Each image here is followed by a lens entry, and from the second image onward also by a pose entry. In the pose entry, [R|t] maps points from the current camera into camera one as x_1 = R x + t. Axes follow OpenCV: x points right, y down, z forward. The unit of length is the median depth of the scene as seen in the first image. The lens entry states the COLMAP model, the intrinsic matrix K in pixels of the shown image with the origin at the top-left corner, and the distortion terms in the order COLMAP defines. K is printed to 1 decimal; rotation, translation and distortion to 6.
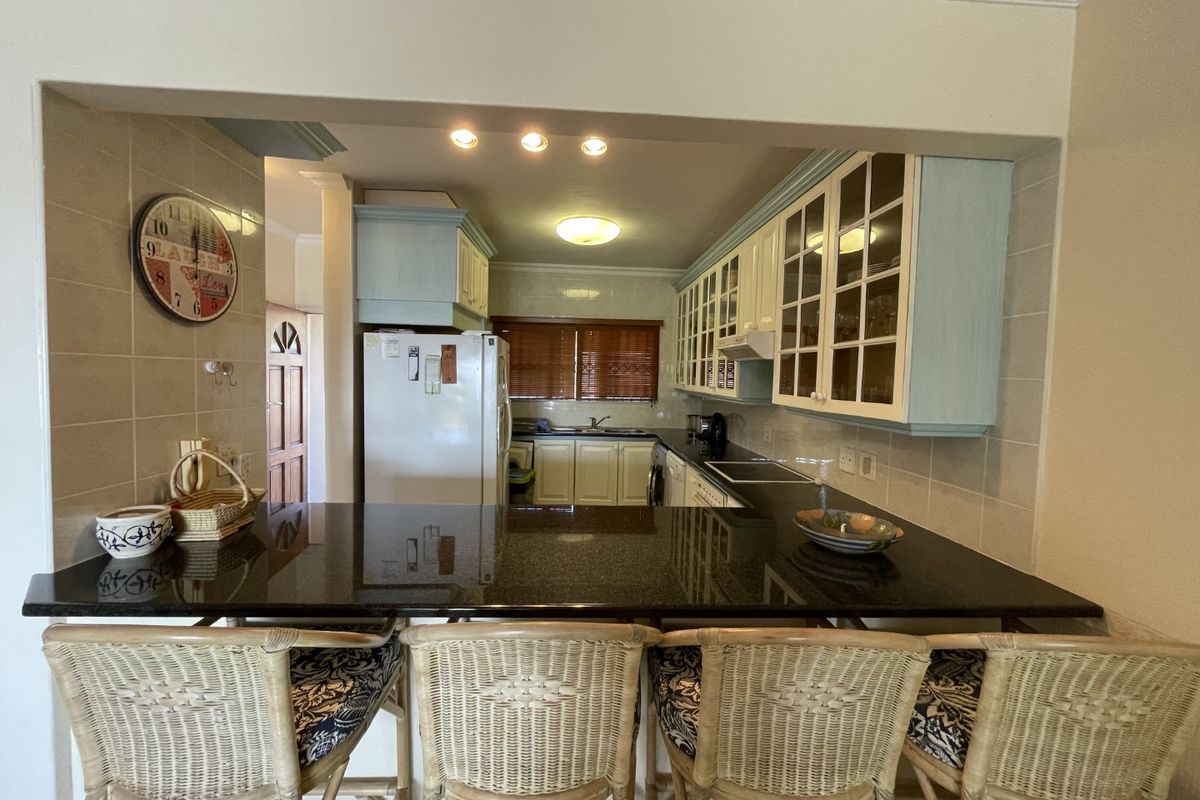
lens RADIAL K [[480.9, 0, 599.1], [0, 480.9, 396.4], [0, 0, 1]] dist [0.003400, 0.000015]
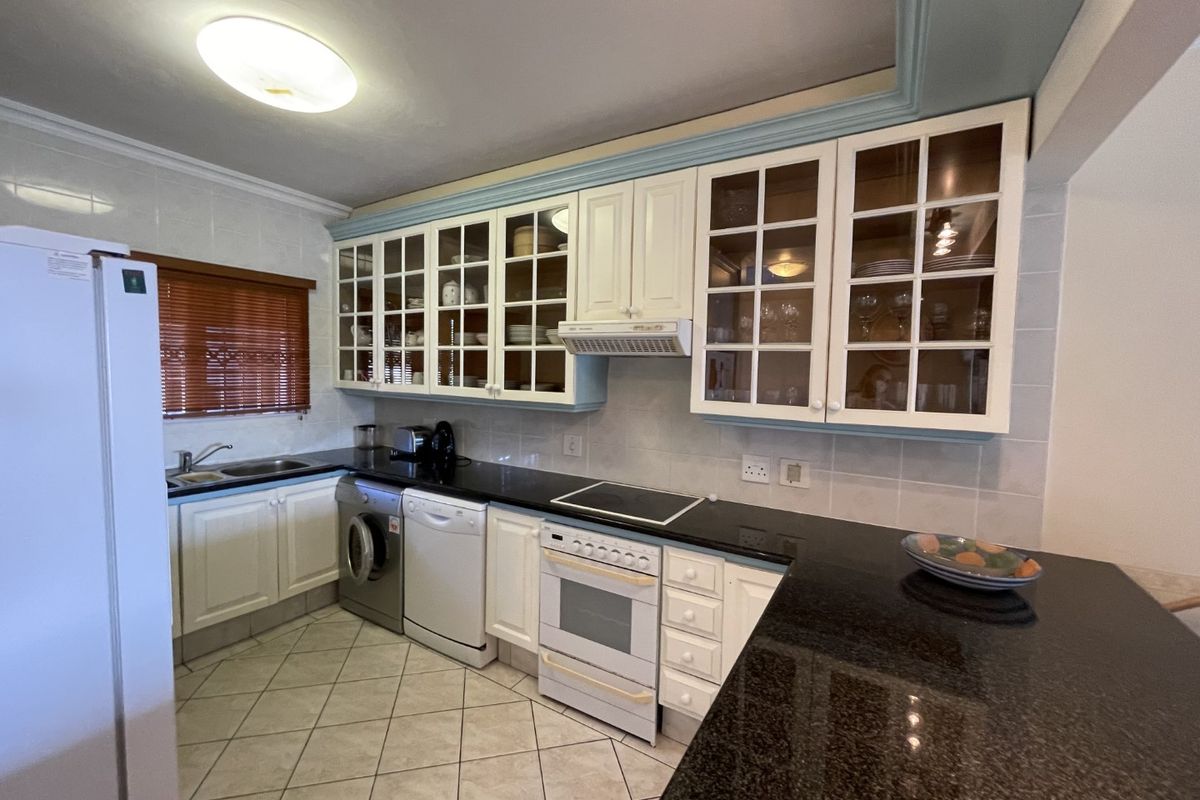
lens RADIAL K [[480.9, 0, 599.3], [0, 480.9, 397.3], [0, 0, 1]] dist [0.003400, 0.000015]
pose [[0.569249, -0.058984, 0.820047, -0.228330], [0.030413, 0.998251, 0.050689, -0.033714], [-0.821603, -0.003915, 0.570047, 0.425409]]
